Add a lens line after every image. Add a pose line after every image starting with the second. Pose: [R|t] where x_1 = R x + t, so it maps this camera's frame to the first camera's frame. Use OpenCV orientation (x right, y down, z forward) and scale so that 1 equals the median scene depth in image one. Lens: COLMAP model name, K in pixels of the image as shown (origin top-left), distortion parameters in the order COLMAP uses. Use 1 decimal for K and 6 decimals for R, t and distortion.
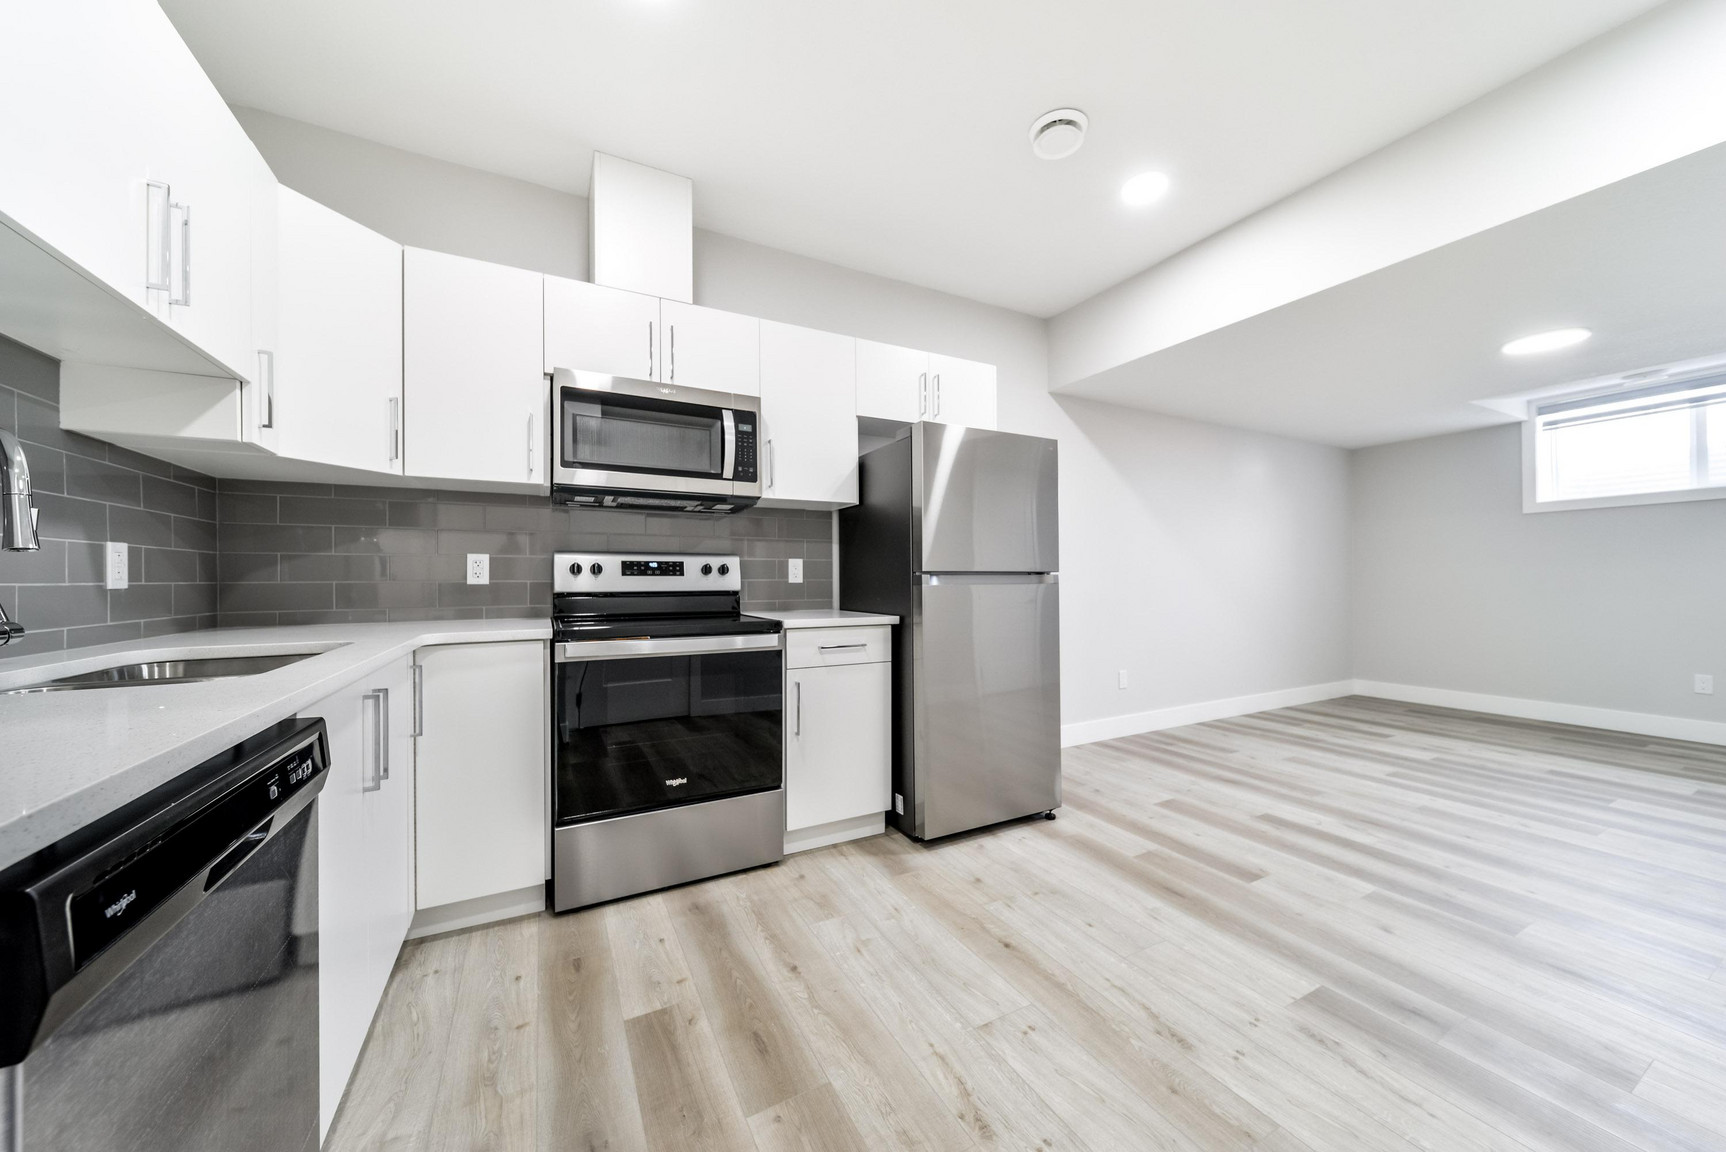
lens RADIAL K [[608.8, 0, 864.1], [0, 608.8, 584.1], [0, 0, 1]] dist [-0.002749, -0.000898]
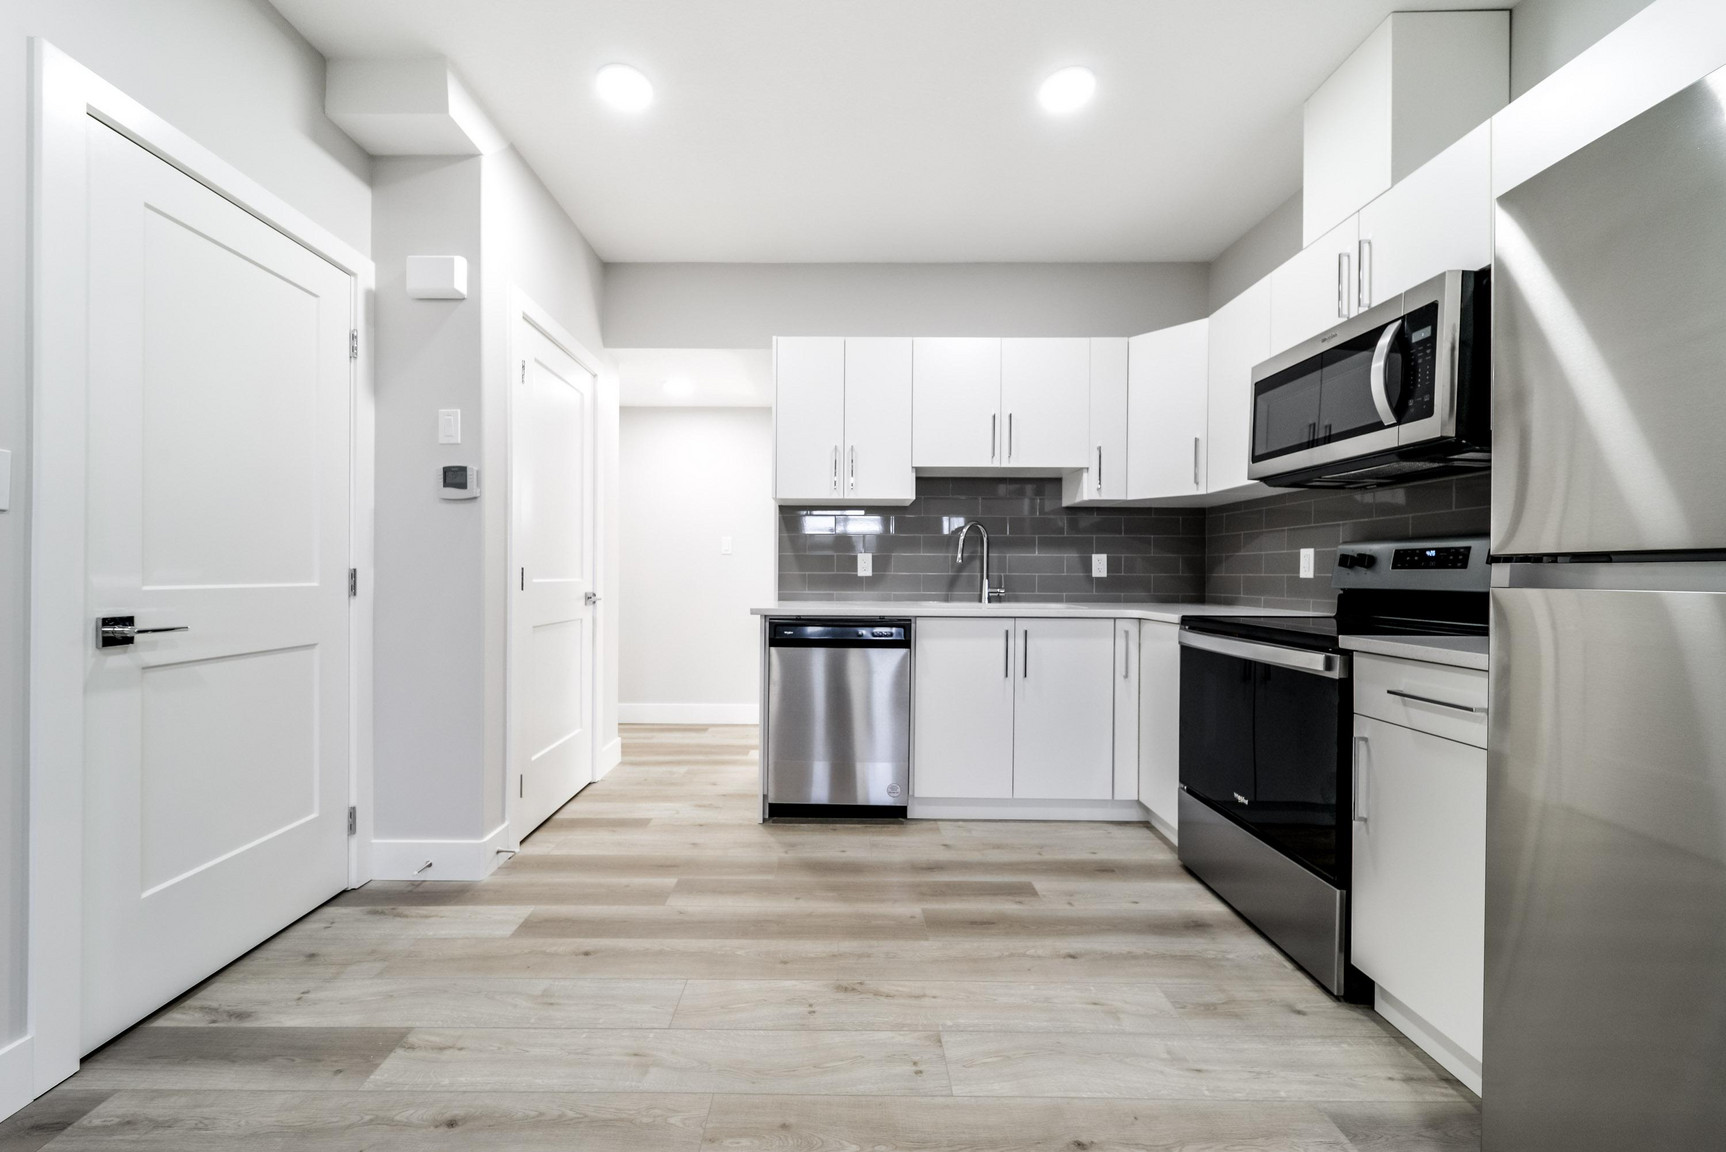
lens RADIAL K [[639.0, 0, 840.7], [0, 639.0, 575.8], [0, 0, 1]] dist [-0.001487, -0.000737]
pose [[-0.472757, 0.005221, -0.881177, 0.900614], [-0.010576, 0.999877, 0.011599, -0.008781], [0.881129, 0.014803, -0.472644, 1.038346]]
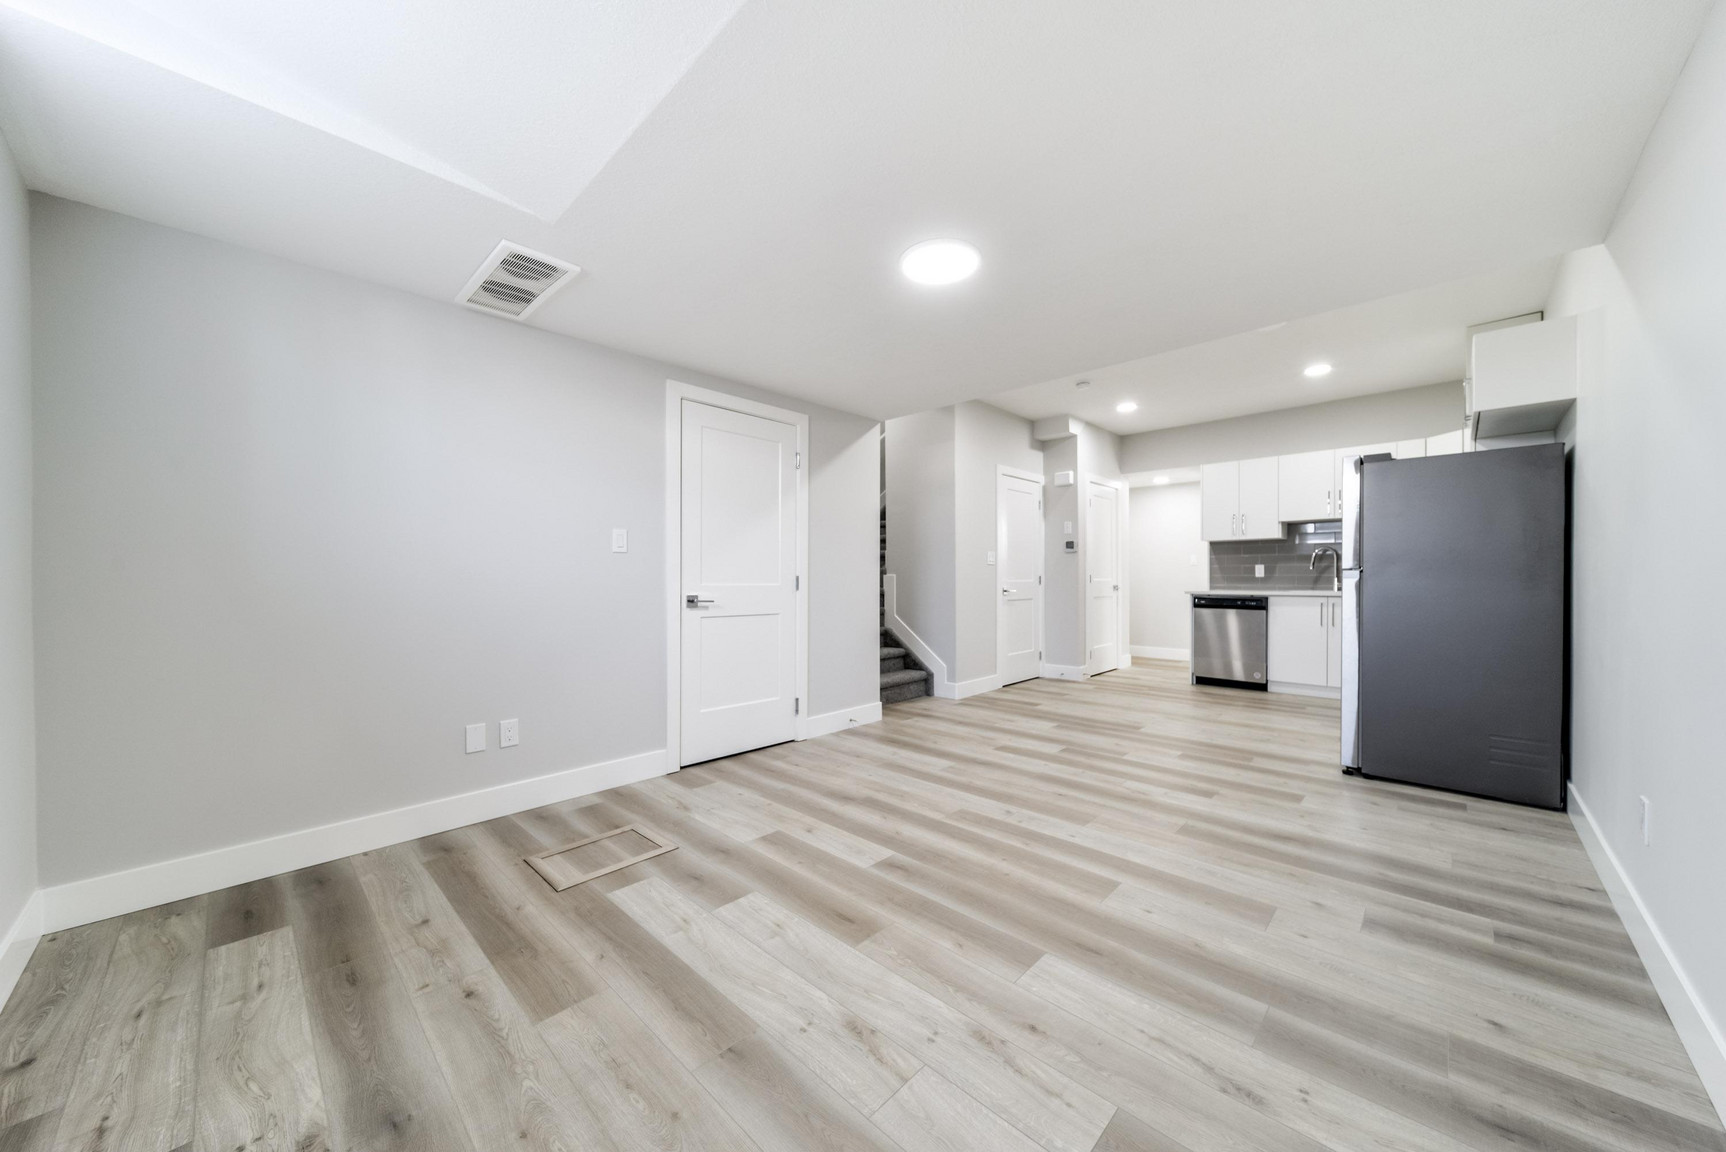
lens RADIAL K [[608.8, 0, 866.2], [0, 608.8, 581.1], [0, 0, 1]] dist [-0.002749, -0.000898]
pose [[-0.950757, 0.010573, -0.309756, 2.309690], [0.006325, 0.999872, 0.014714, -0.026497], [0.309871, 0.012030, -0.950702, 2.700052]]
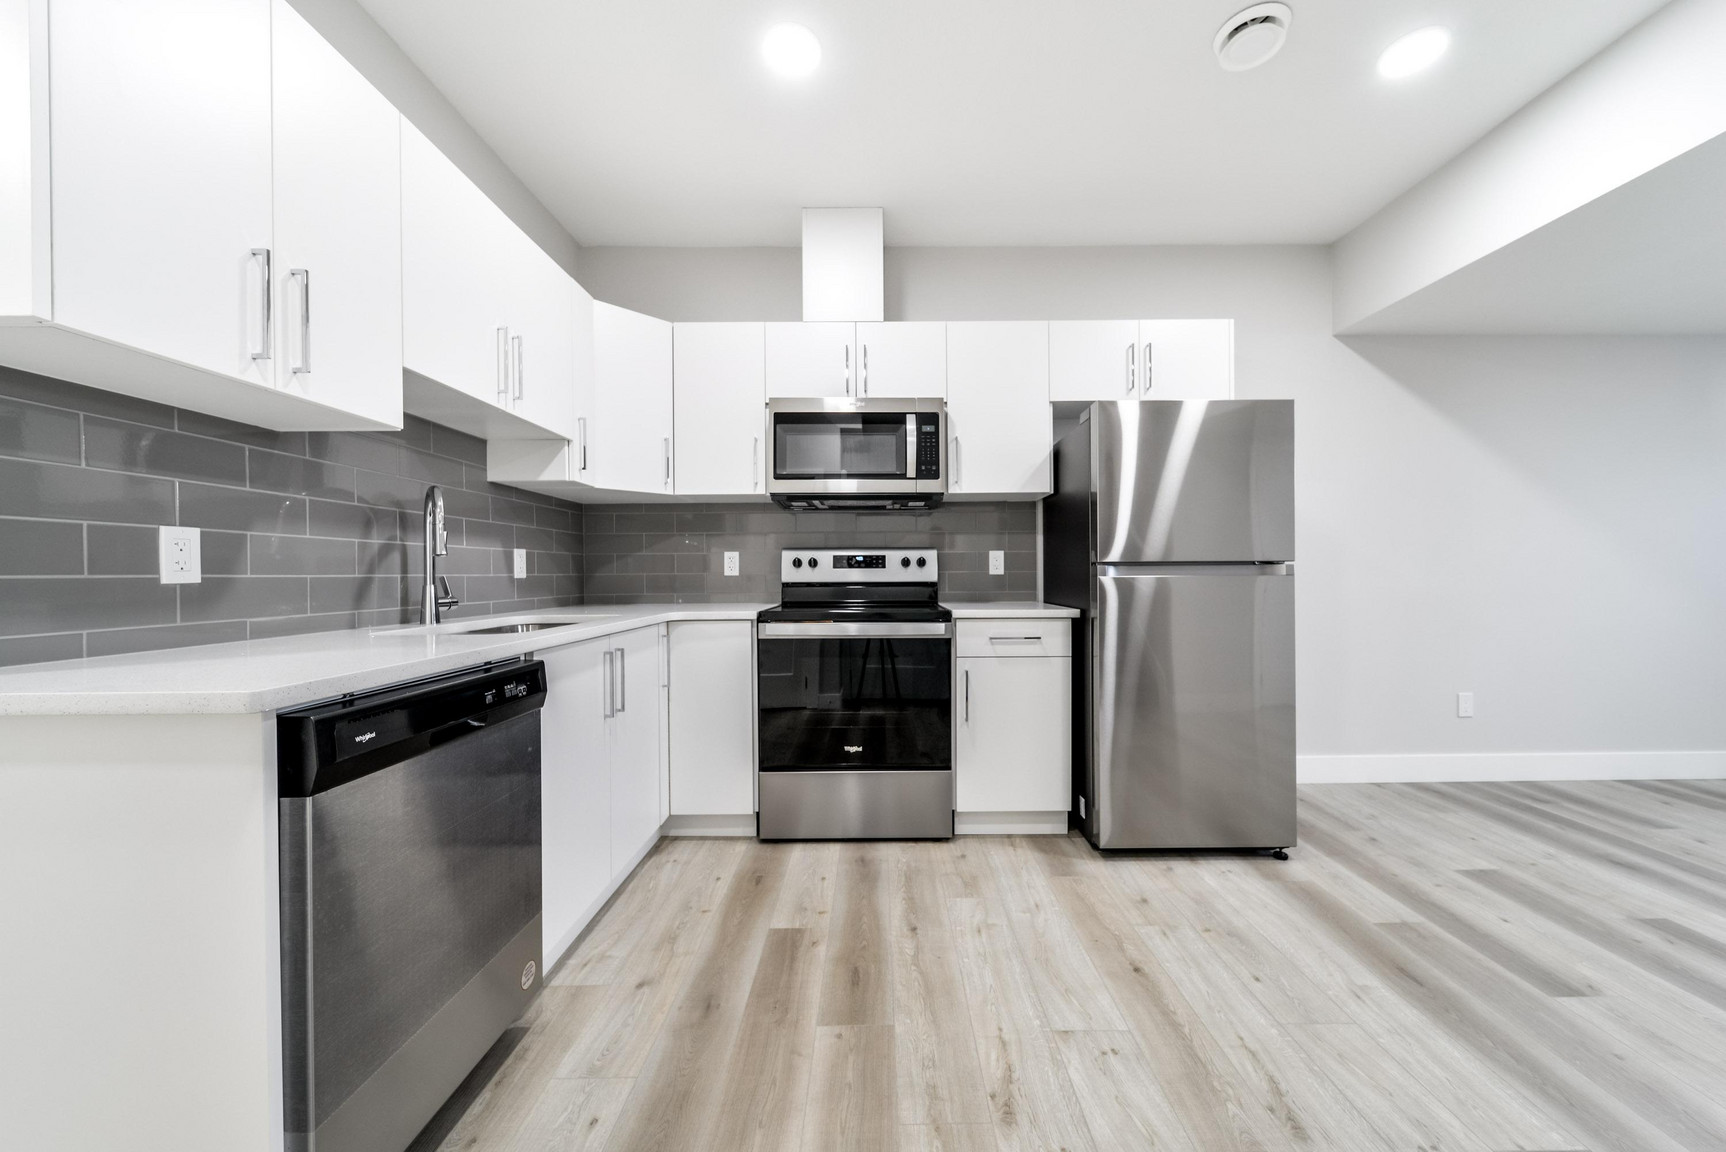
lens RADIAL K [[608.8, 0, 879.6], [0, 608.8, 590.7], [0, 0, 1]] dist [-0.002749, -0.000898]
pose [[0.886252, 0.012708, -0.463029, 0.295357], [-0.002815, 0.999753, 0.022050, 0.001785], [0.463195, -0.018238, 0.886069, 0.013482]]
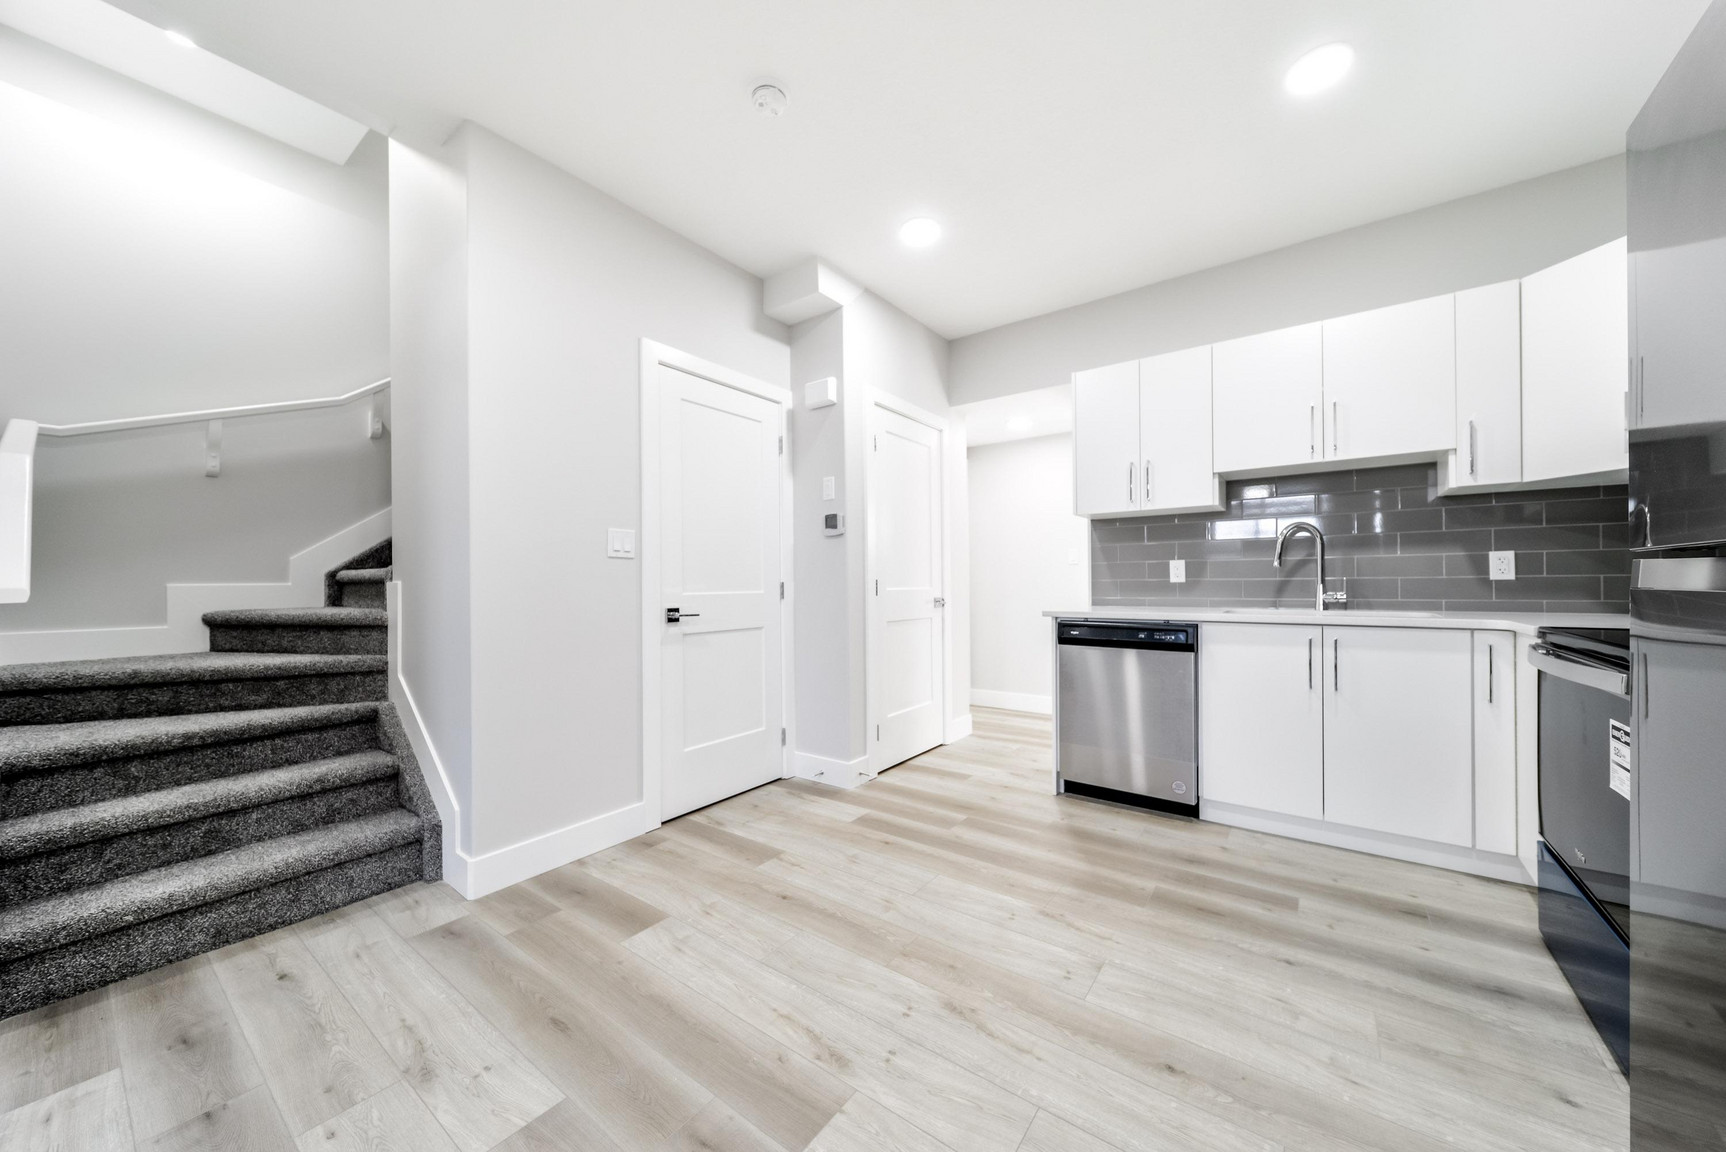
lens RADIAL K [[608.8, 0, 868.6], [0, 608.8, 580.7], [0, 0, 1]] dist [-0.002749, -0.000898]
pose [[-0.902145, 0.011325, -0.431283, 0.845086], [0.009769, 0.999935, 0.005824, -0.011342], [0.431321, 0.001041, -0.902198, 1.445708]]
